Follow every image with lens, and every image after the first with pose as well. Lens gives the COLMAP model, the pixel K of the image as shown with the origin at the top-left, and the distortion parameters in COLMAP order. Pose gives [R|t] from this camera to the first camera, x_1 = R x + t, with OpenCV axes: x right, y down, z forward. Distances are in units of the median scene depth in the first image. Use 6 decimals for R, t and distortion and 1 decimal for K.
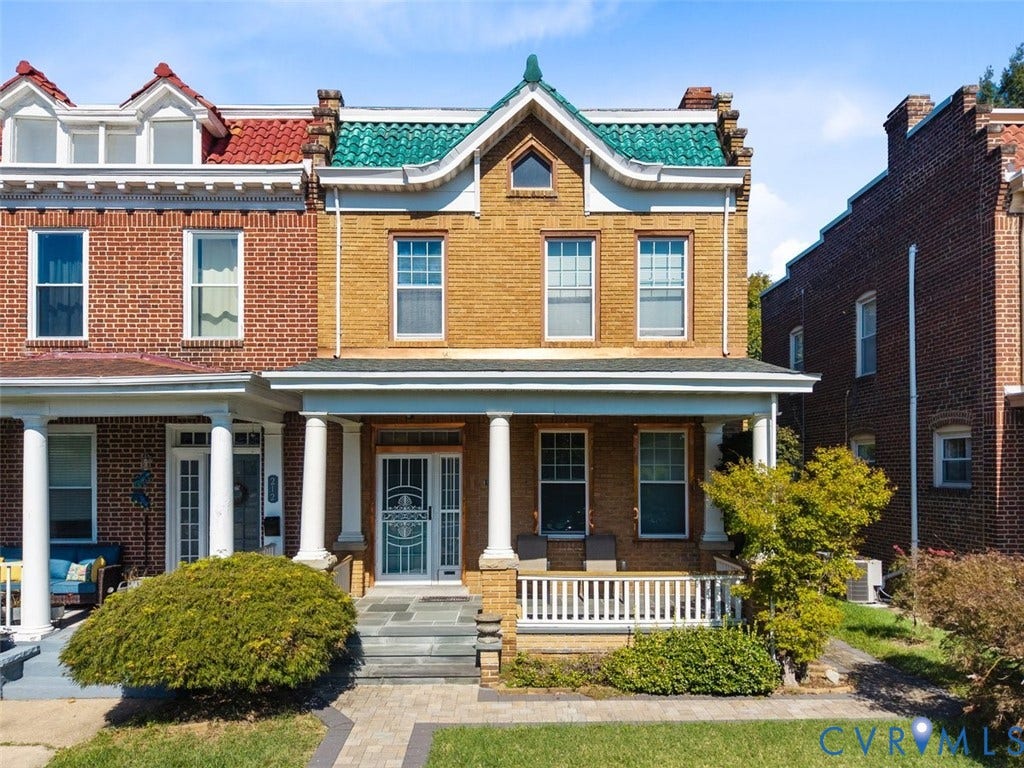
lens RADIAL K [[727.4, 0, 513.0], [0, 727.4, 463.5], [0, 0, 1]] dist [0.038989, -0.008263]
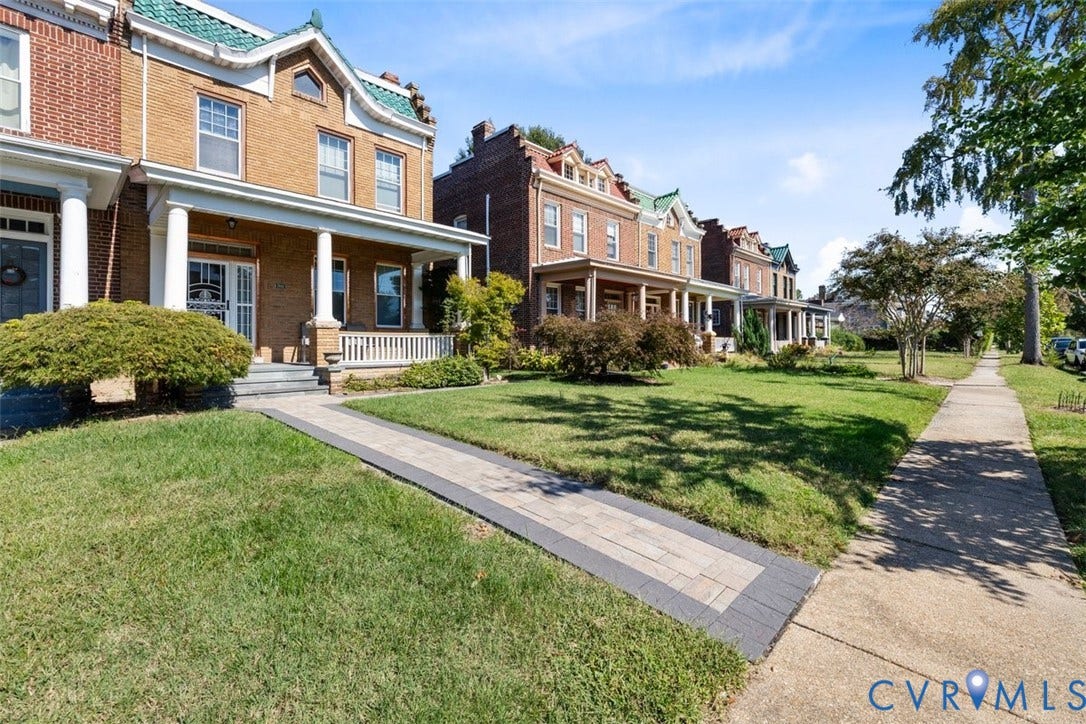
lens RADIAL K [[473.9, 0, 543.0], [0, 473.9, 342.7], [0, 0, 1]] dist [0.015808, -0.000308]
pose [[0.710072, 0.002617, 0.704124, -0.329575], [0.000223, 0.999992, -0.003942, 0.144493], [-0.704129, 0.002956, 0.710066, -0.049893]]
